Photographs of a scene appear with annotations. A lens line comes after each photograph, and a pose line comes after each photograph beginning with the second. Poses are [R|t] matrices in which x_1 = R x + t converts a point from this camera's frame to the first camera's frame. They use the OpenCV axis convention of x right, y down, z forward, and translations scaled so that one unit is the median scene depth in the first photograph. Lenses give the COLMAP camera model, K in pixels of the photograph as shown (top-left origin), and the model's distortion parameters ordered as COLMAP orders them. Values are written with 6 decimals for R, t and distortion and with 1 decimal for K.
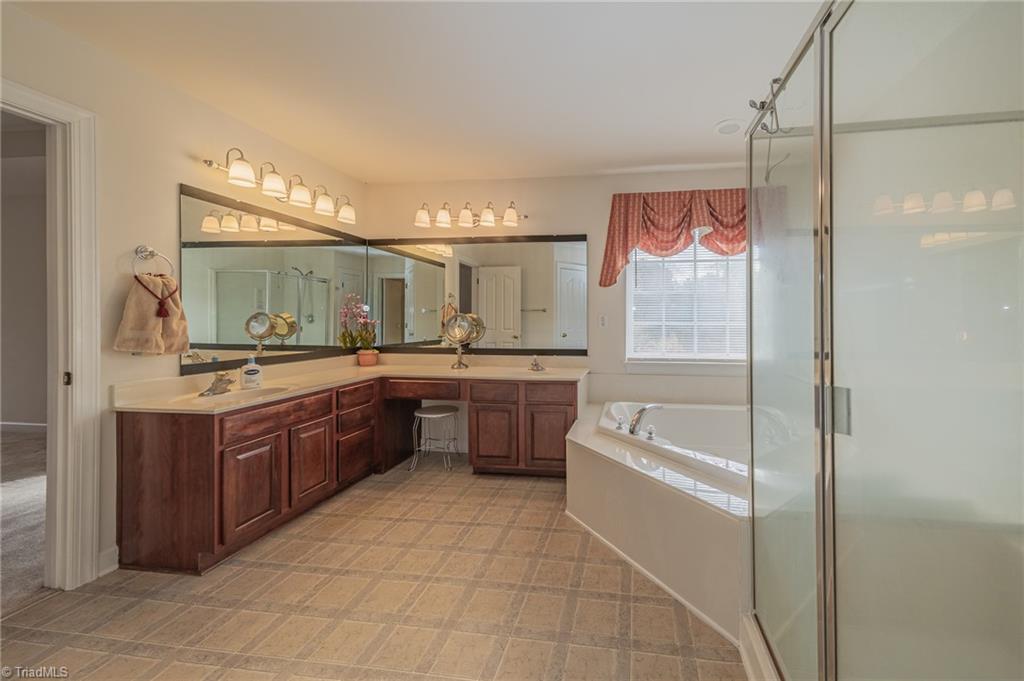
lens RADIAL K [[347.2, 0, 561.3], [0, 347.2, 321.5], [0, 0, 1]] dist [0.011636, -0.000434]
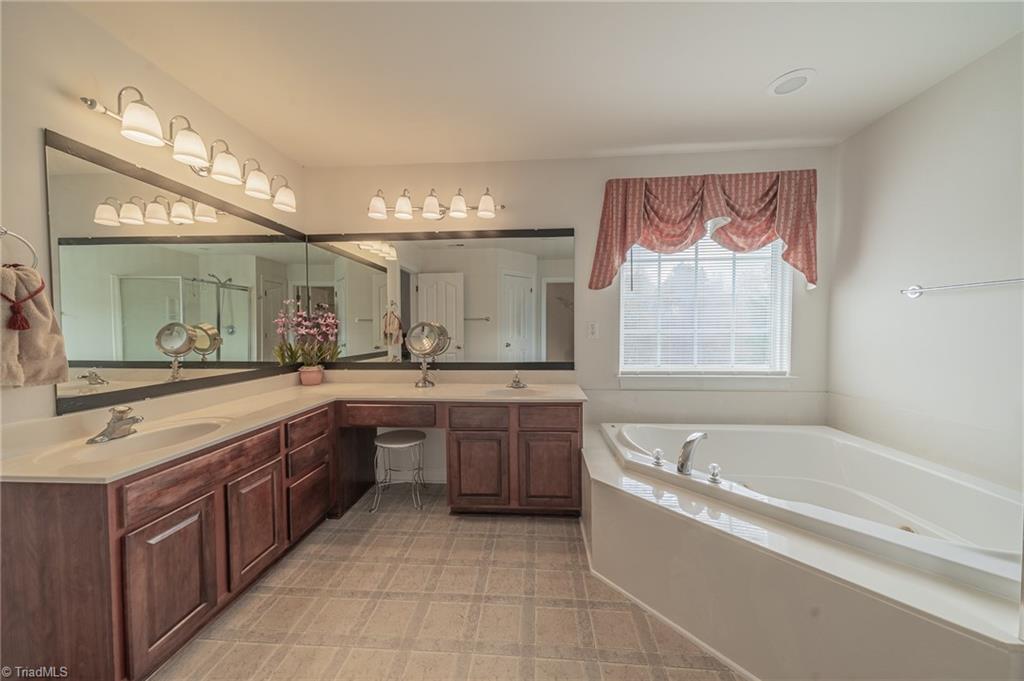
lens RADIAL K [[347.2, 0, 512.1], [0, 347.2, 338.3], [0, 0, 1]] dist [0.011636, -0.000434]
pose [[0.998290, -0.011139, 0.057387, -0.152584], [0.009802, 0.999675, 0.023518, -0.001560], [-0.057630, -0.022915, 0.998075, 0.171508]]
